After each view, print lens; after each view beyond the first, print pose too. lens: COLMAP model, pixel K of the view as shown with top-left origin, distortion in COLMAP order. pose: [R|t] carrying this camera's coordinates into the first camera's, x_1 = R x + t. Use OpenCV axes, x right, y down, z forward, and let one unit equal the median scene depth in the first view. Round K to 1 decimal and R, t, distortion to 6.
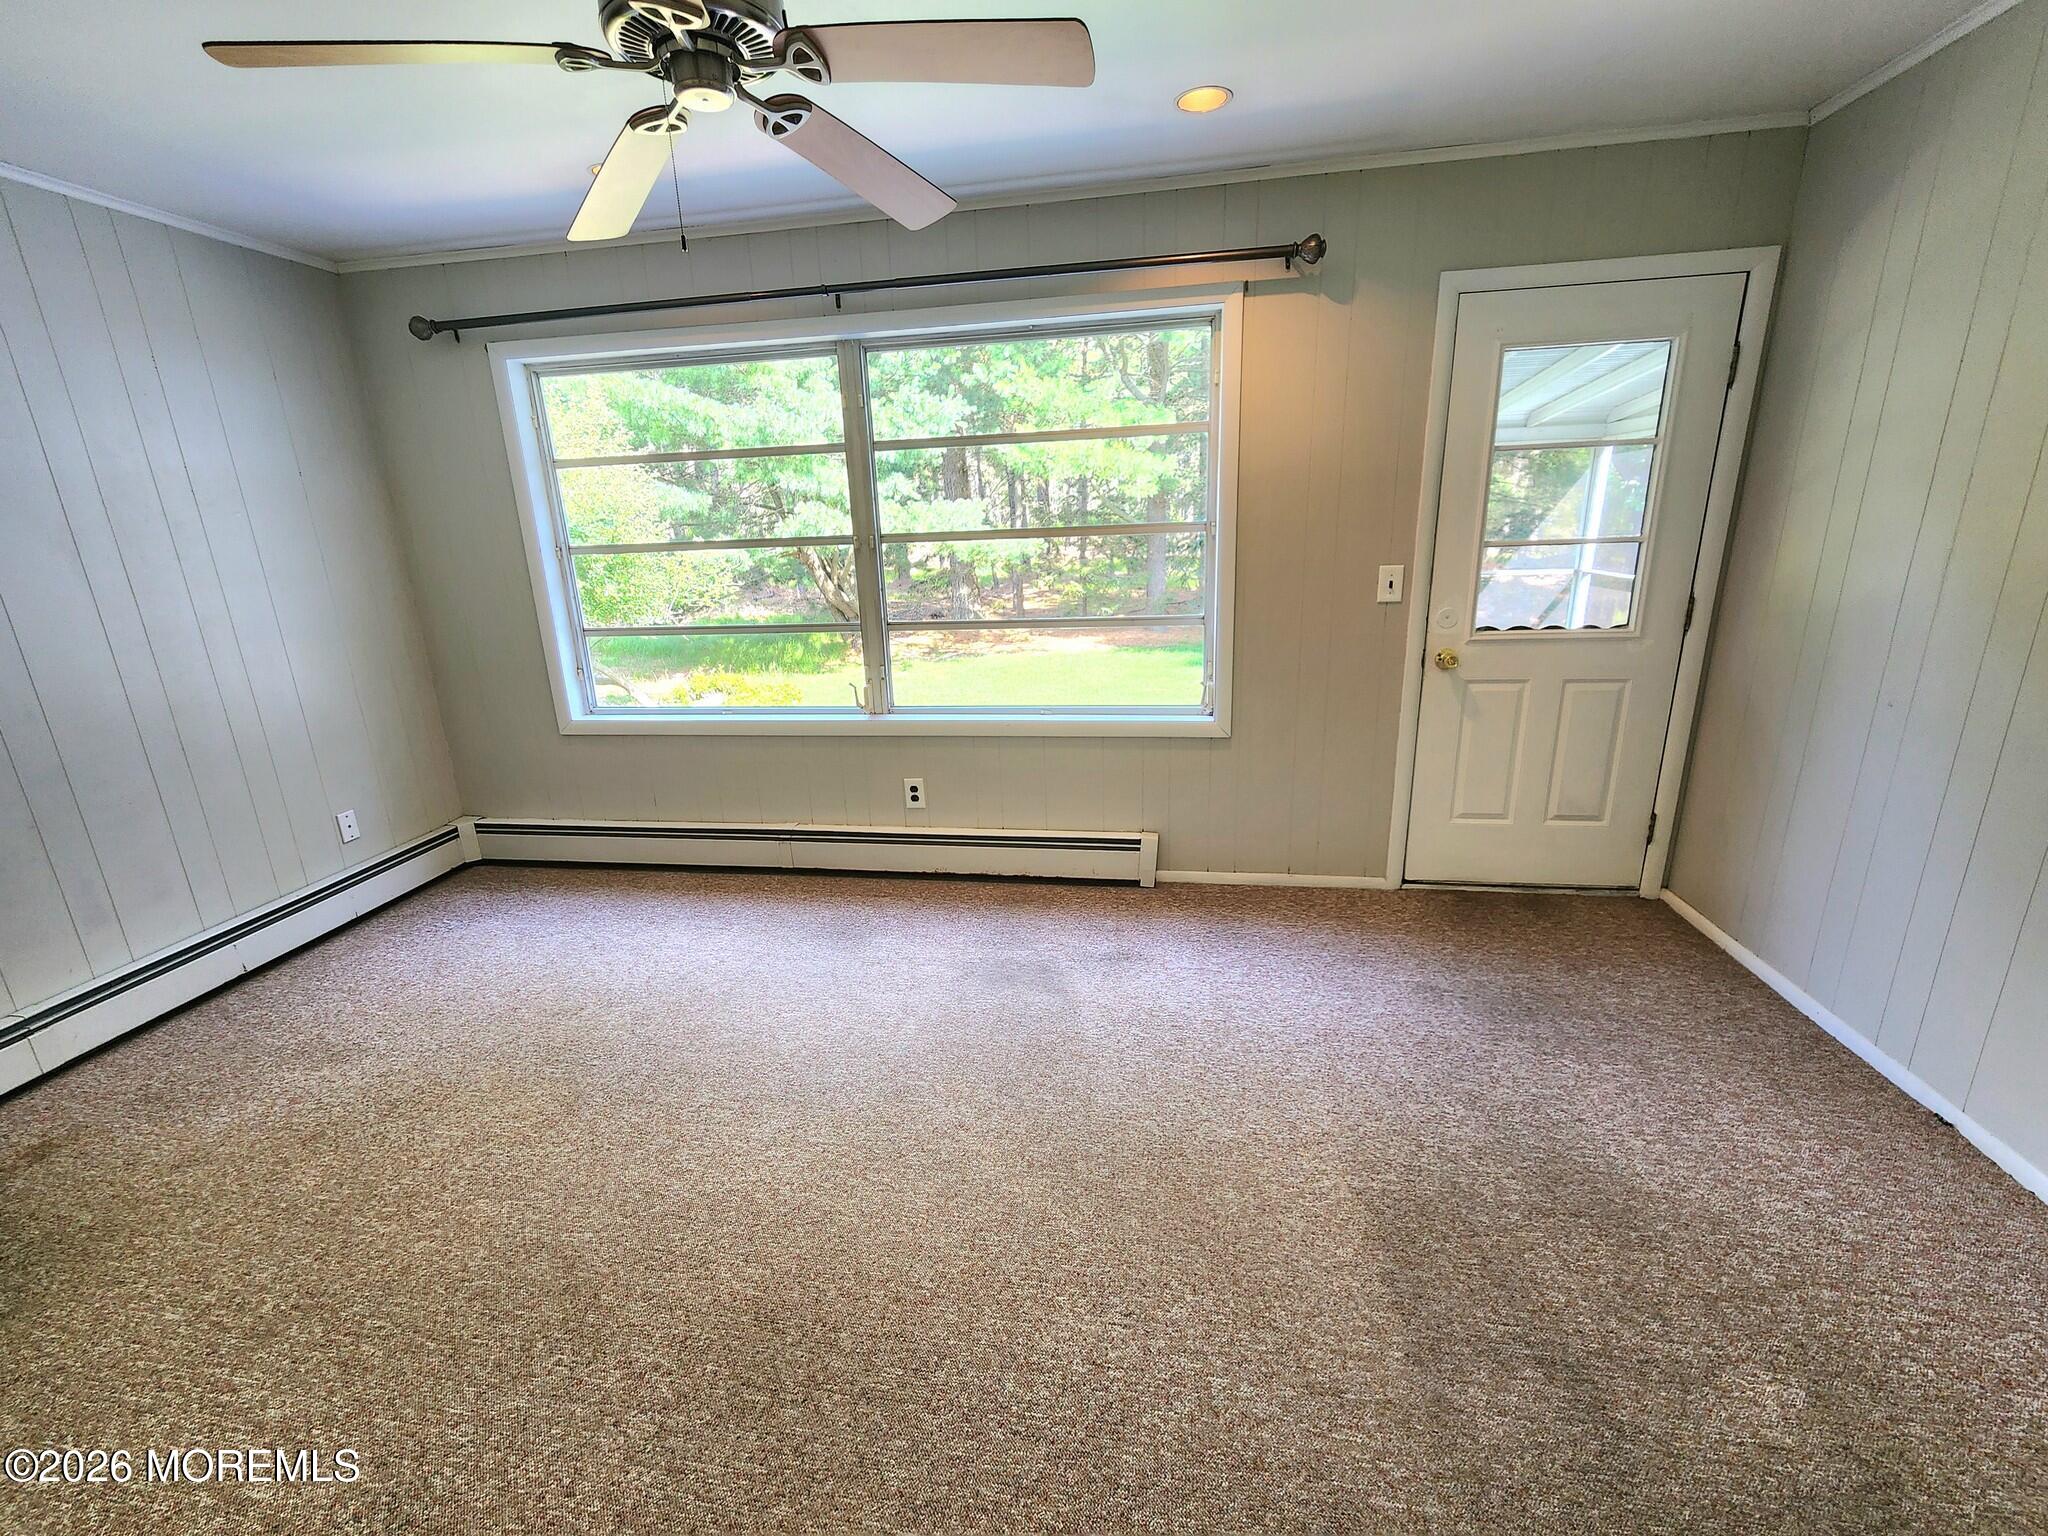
lens RADIAL K [[837.4, 0, 1027.6], [0, 837.4, 754.4], [0, 0, 1]] dist [-0.000885, -0.000179]
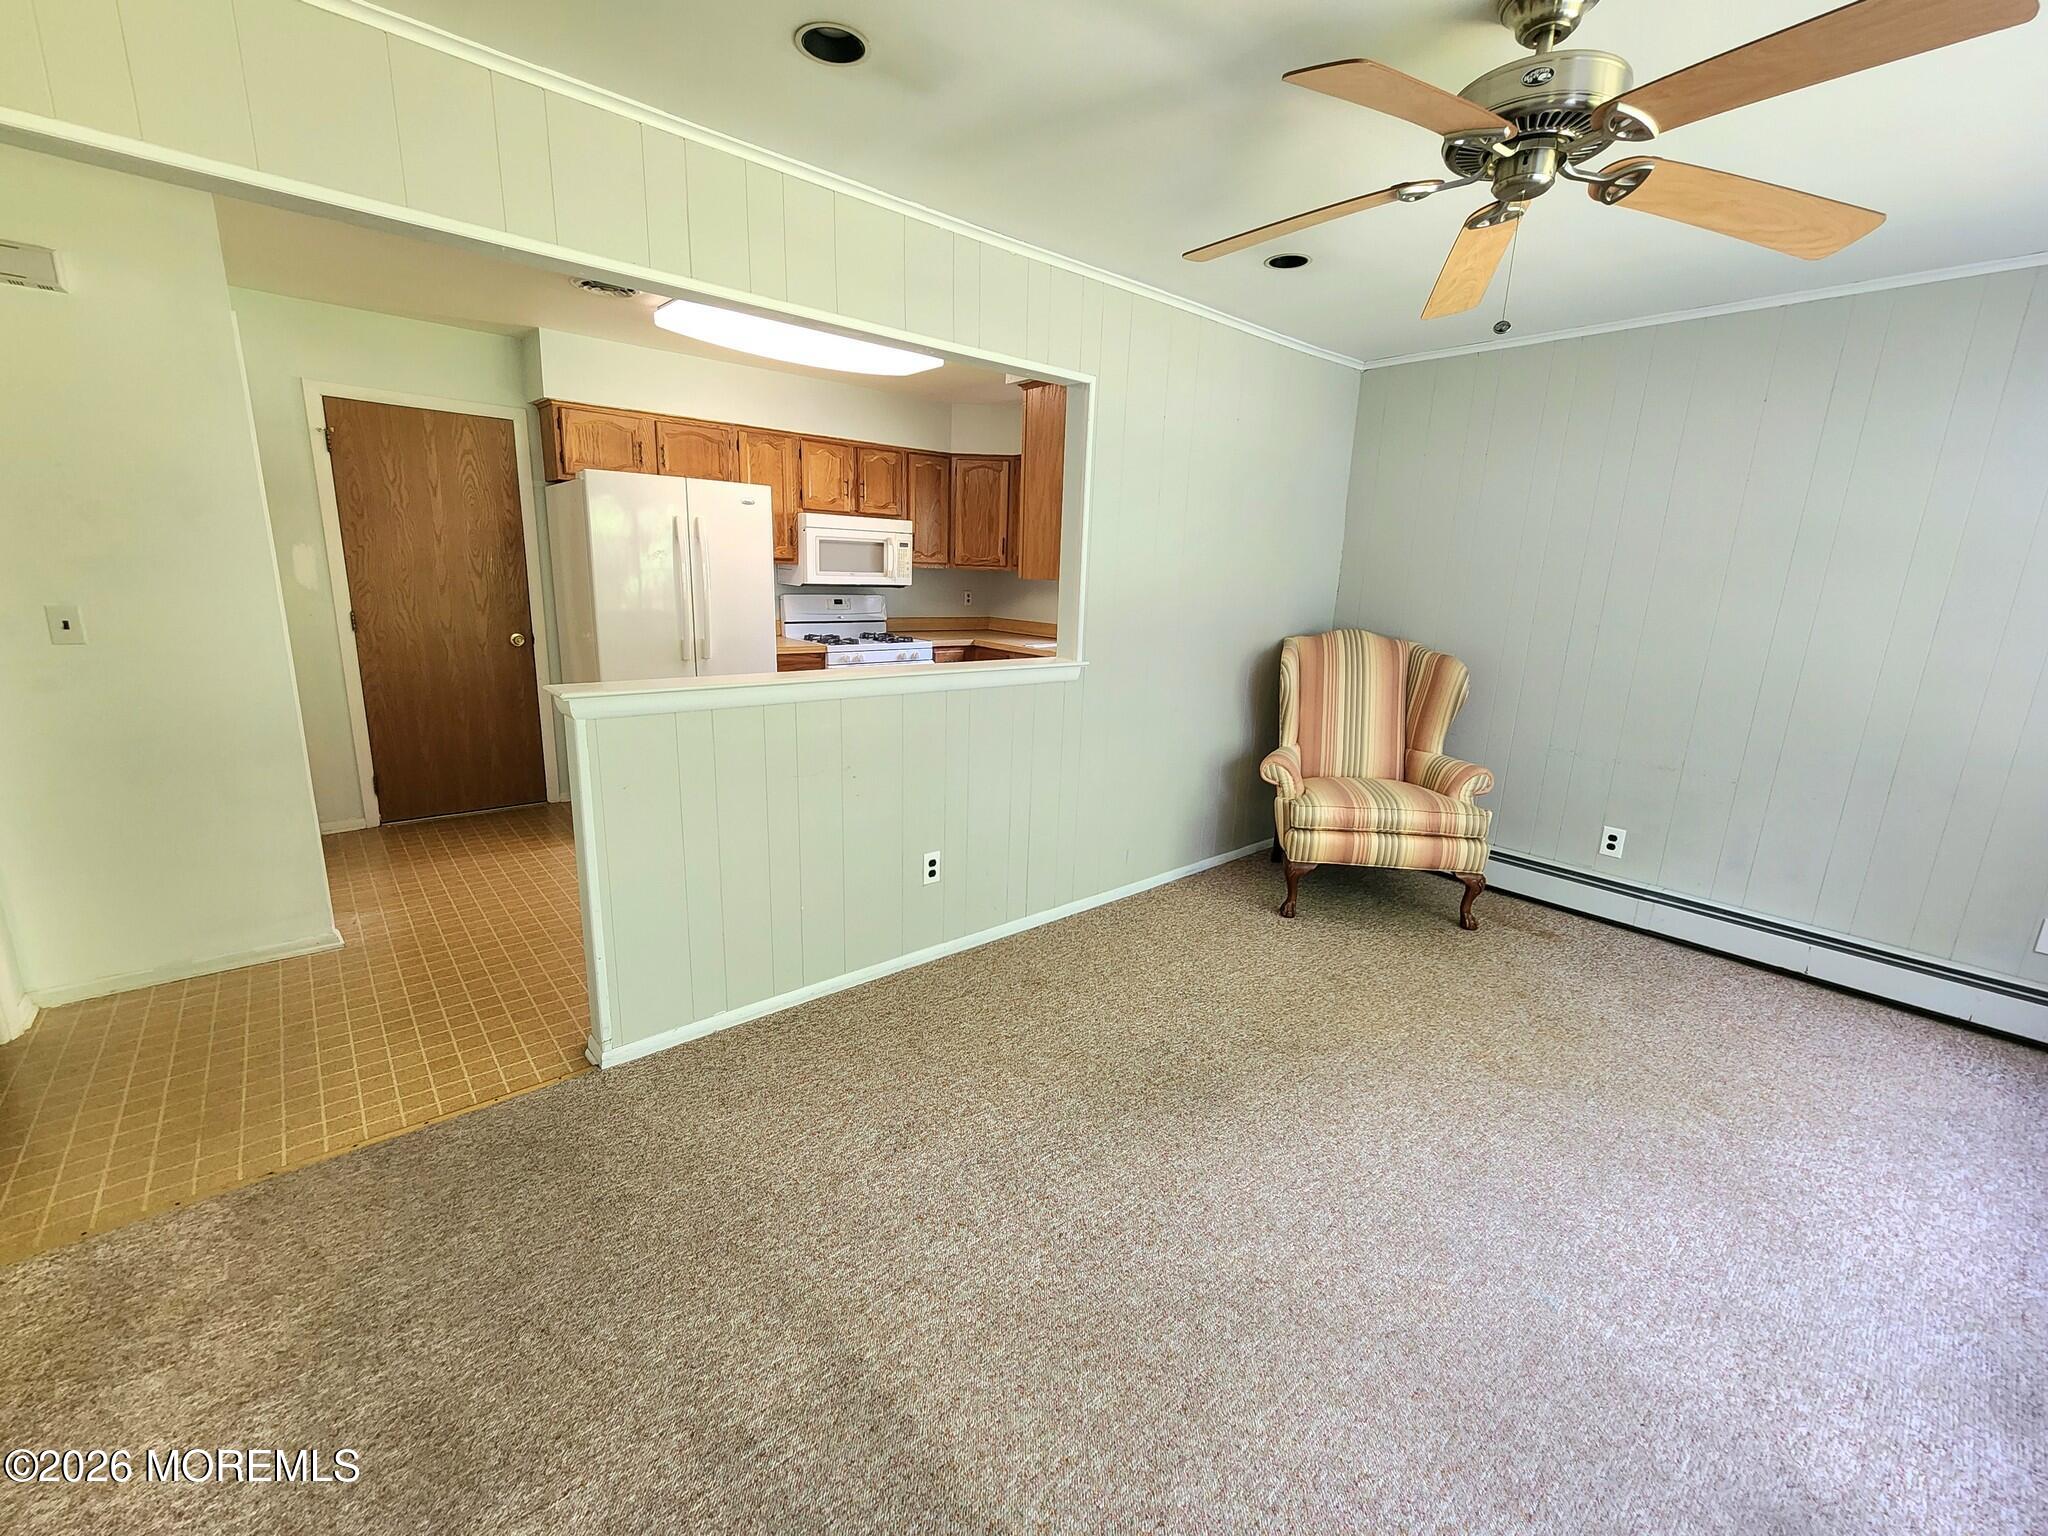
lens RADIAL K [[850.3, 0, 1027.3], [0, 850.3, 764.0], [0, 0, 1]] dist [0.000764, 0.000388]
pose [[-0.635199, 0.189350, -0.748778, 0.482702], [-0.222753, 0.883373, 0.412350, -0.209101], [0.739529, 0.428717, -0.518939, 0.683952]]
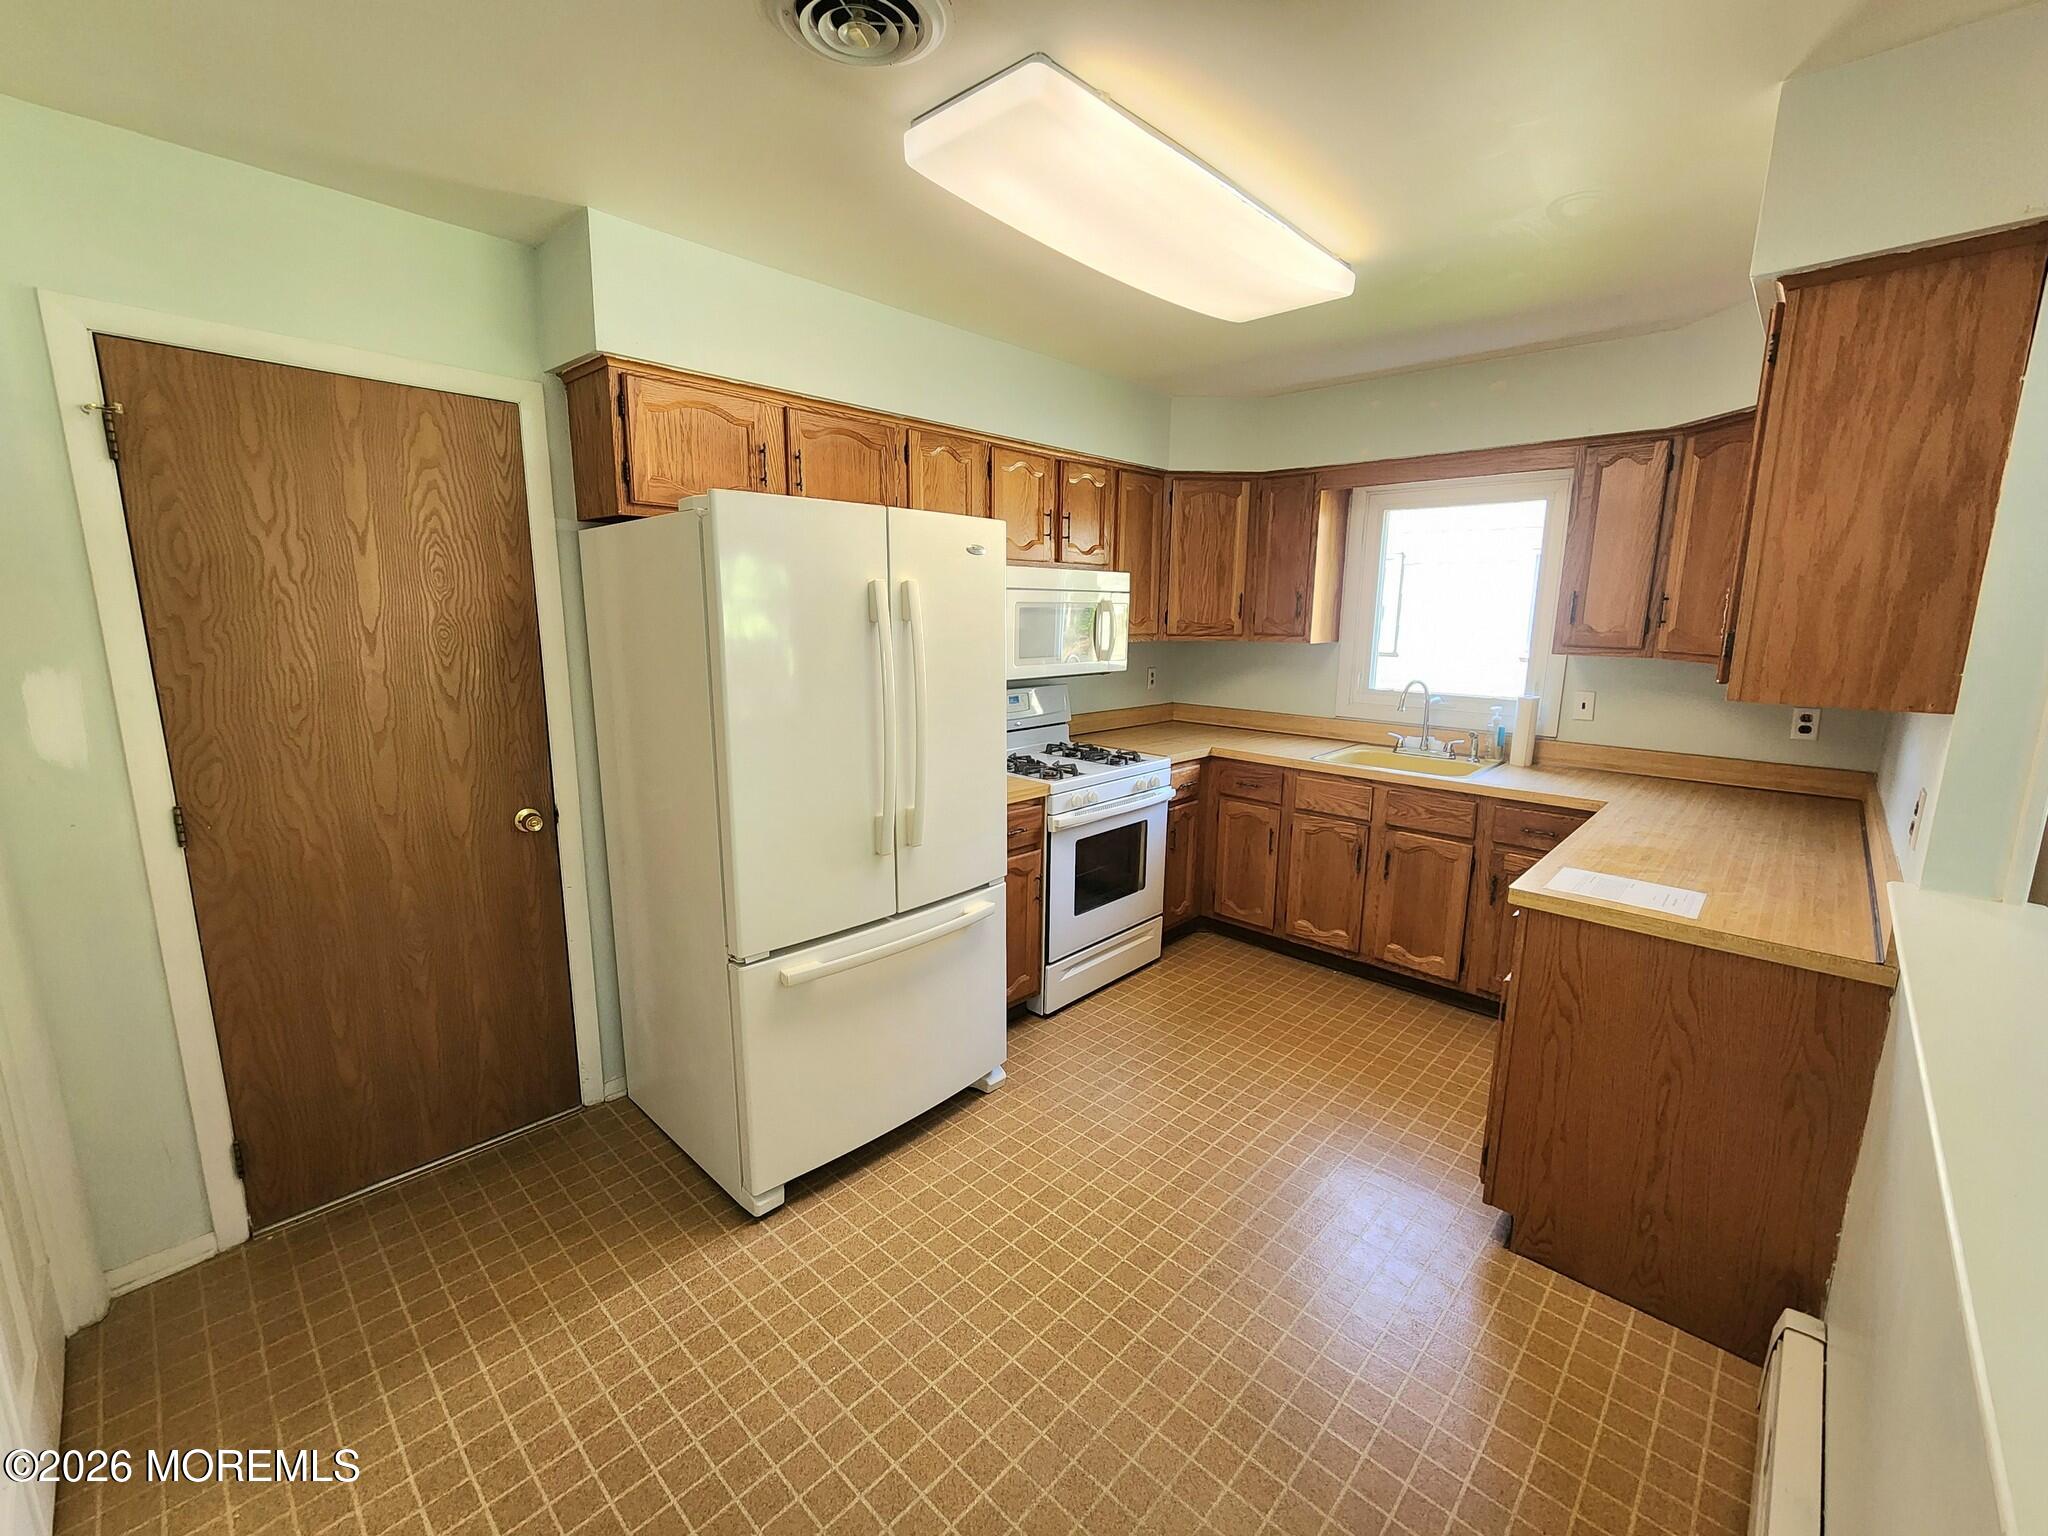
lens RADIAL K [[850.3, 0, 1027.3], [0, 850.3, 764.0], [0, 0, 1]] dist [0.000764, 0.000388]
pose [[-0.553800, 0.185291, -0.811771, 0.258913], [-0.215257, 0.909924, 0.354546, -0.005803], [0.804344, 0.371087, -0.464031, -0.147850]]
